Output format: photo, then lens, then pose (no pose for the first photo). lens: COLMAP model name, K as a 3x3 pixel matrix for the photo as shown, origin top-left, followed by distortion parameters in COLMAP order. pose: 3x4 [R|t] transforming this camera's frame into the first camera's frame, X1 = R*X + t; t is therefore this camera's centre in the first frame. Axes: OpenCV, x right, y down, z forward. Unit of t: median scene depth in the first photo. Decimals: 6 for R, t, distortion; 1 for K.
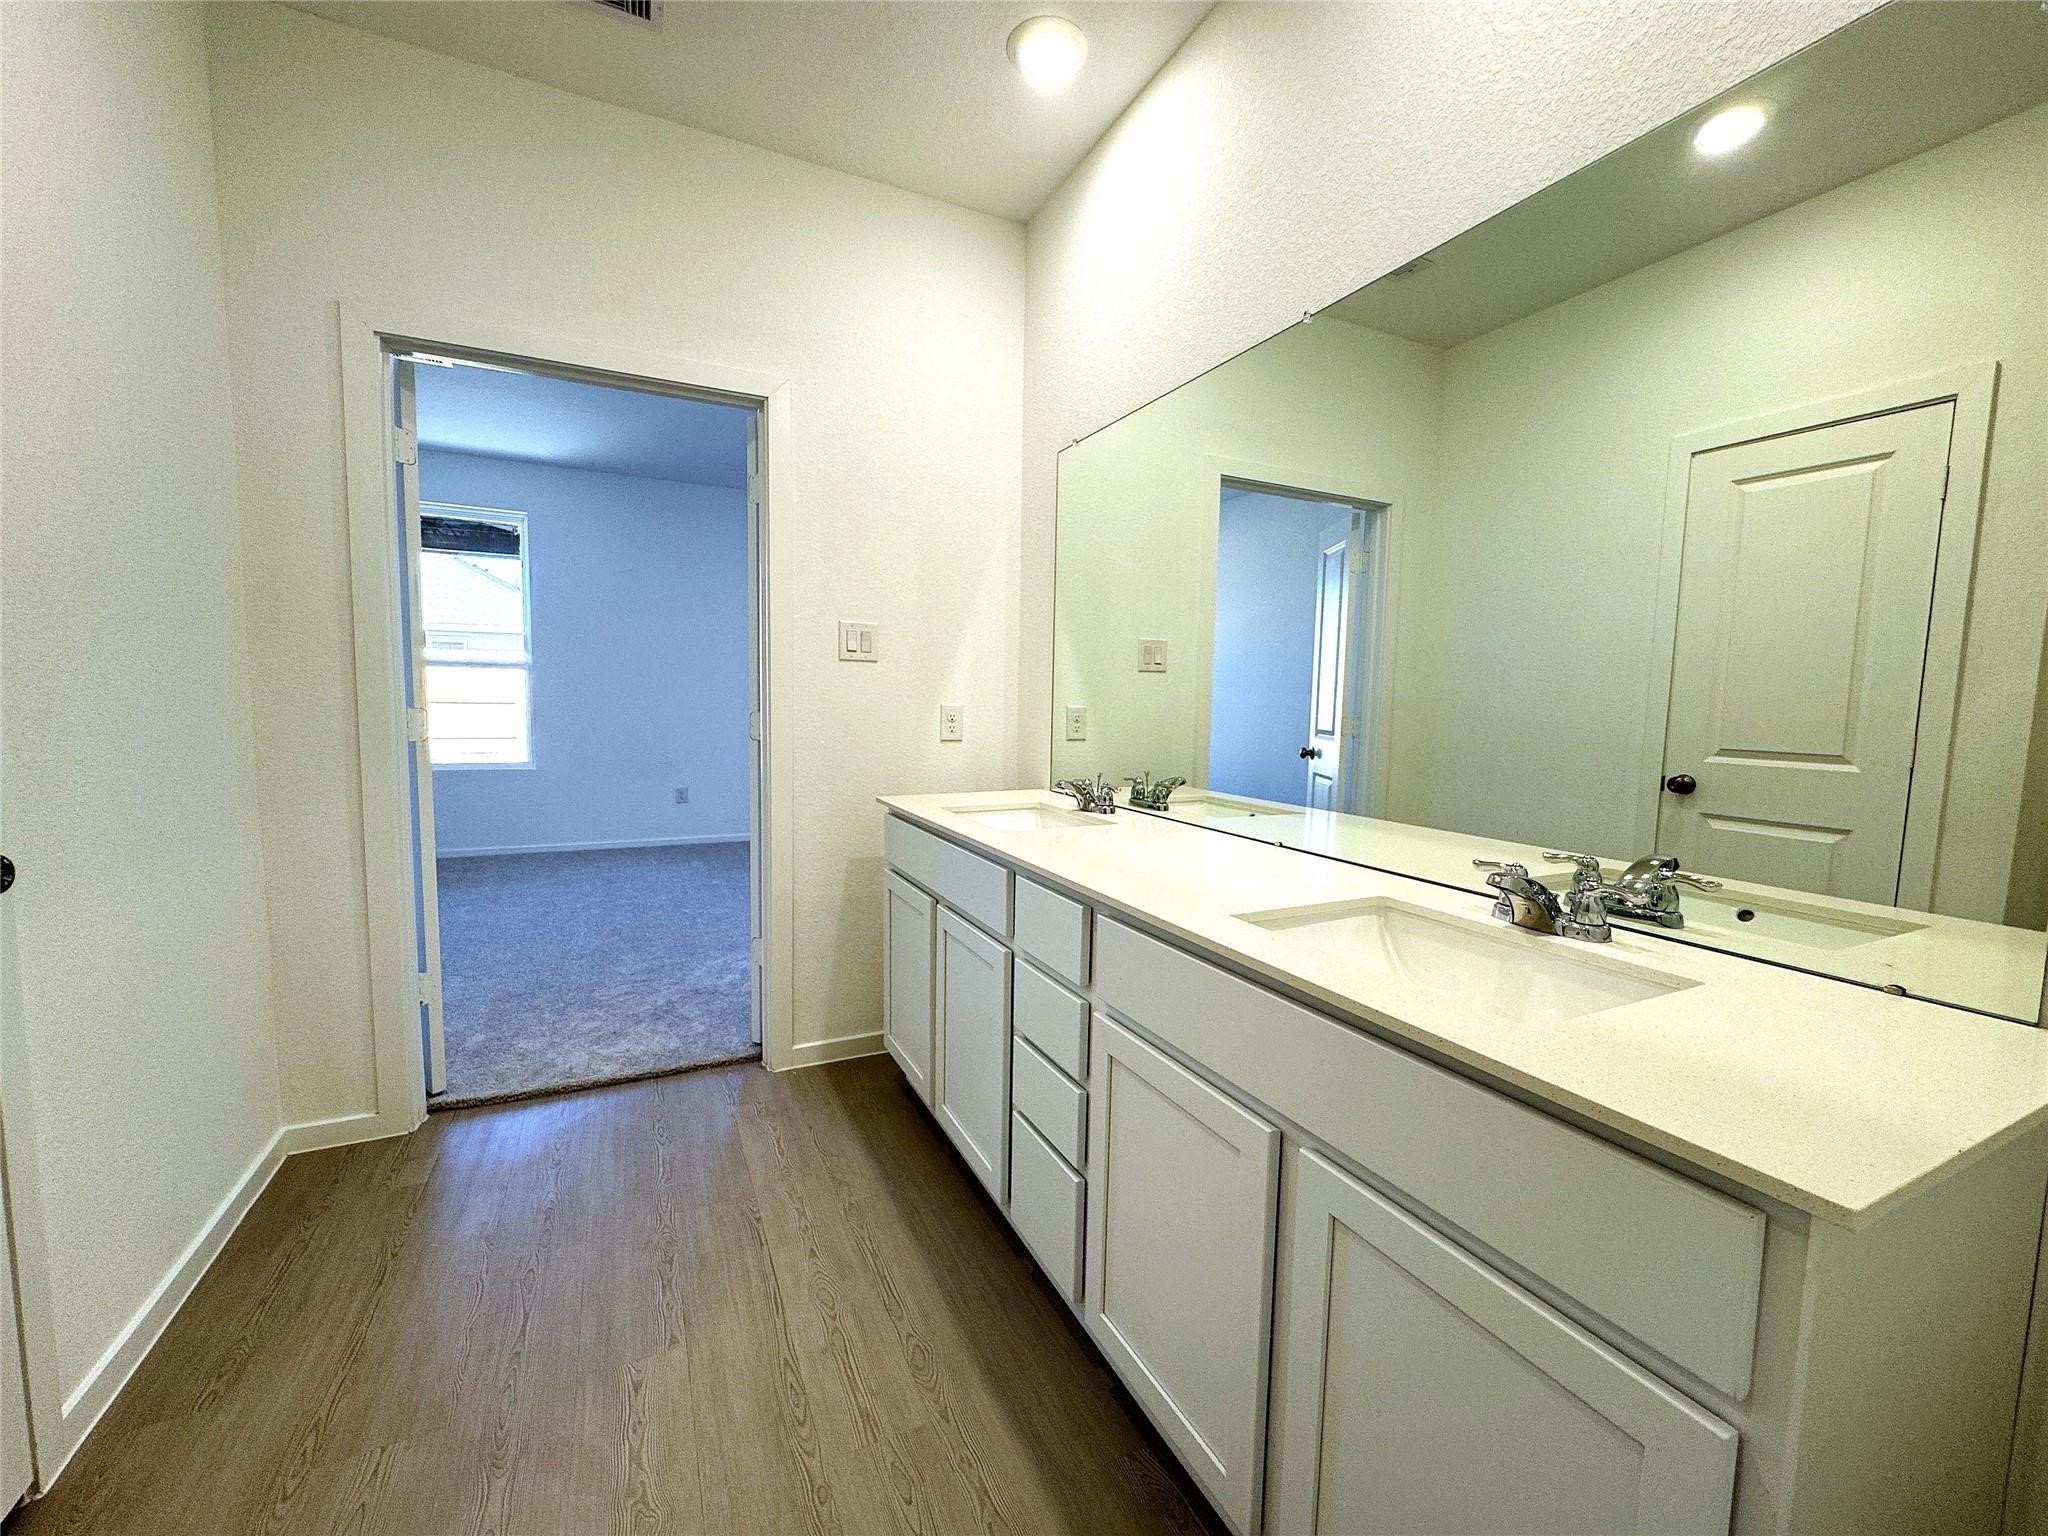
lens RADIAL K [[822.2, 0, 1030.6], [0, 822.2, 771.8], [0, 0, 1]] dist [-0.001863, 0.000063]
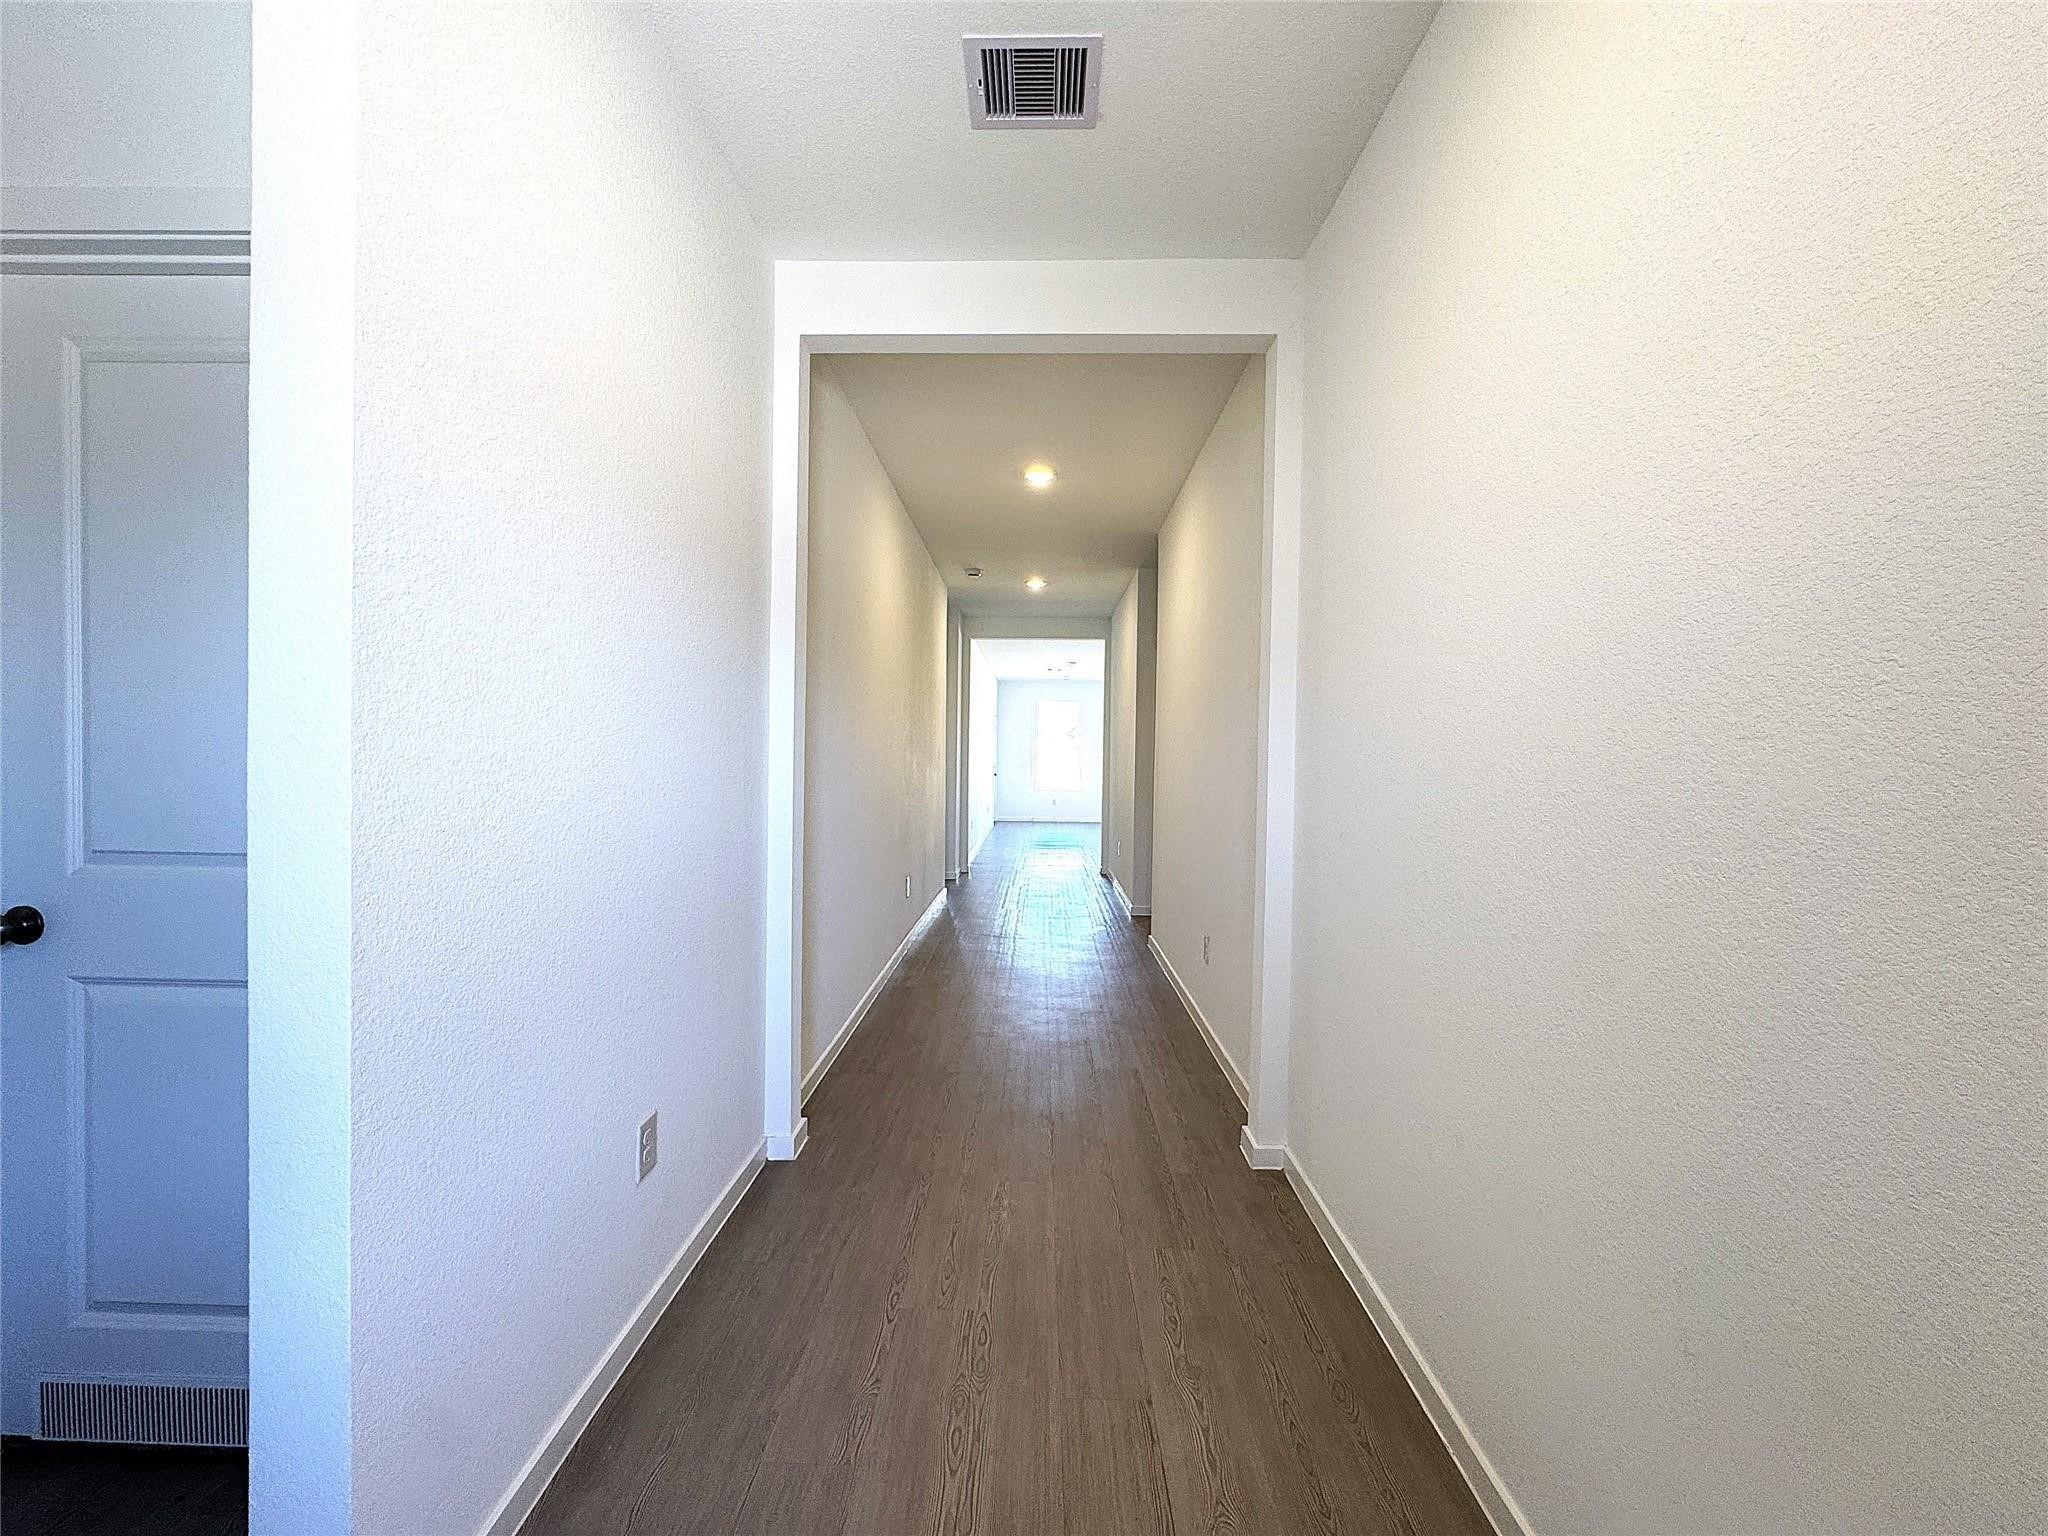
lens RADIAL K [[822.2, 0, 1023.8], [0, 822.2, 776.5], [0, 0, 1]] dist [-0.001863, 0.000063]
pose [[0.892324, -0.003088, -0.451384, -0.122371], [-0.041975, 0.995076, -0.089785, -0.028331], [0.449439, 0.099064, 0.887801, 0.248919]]
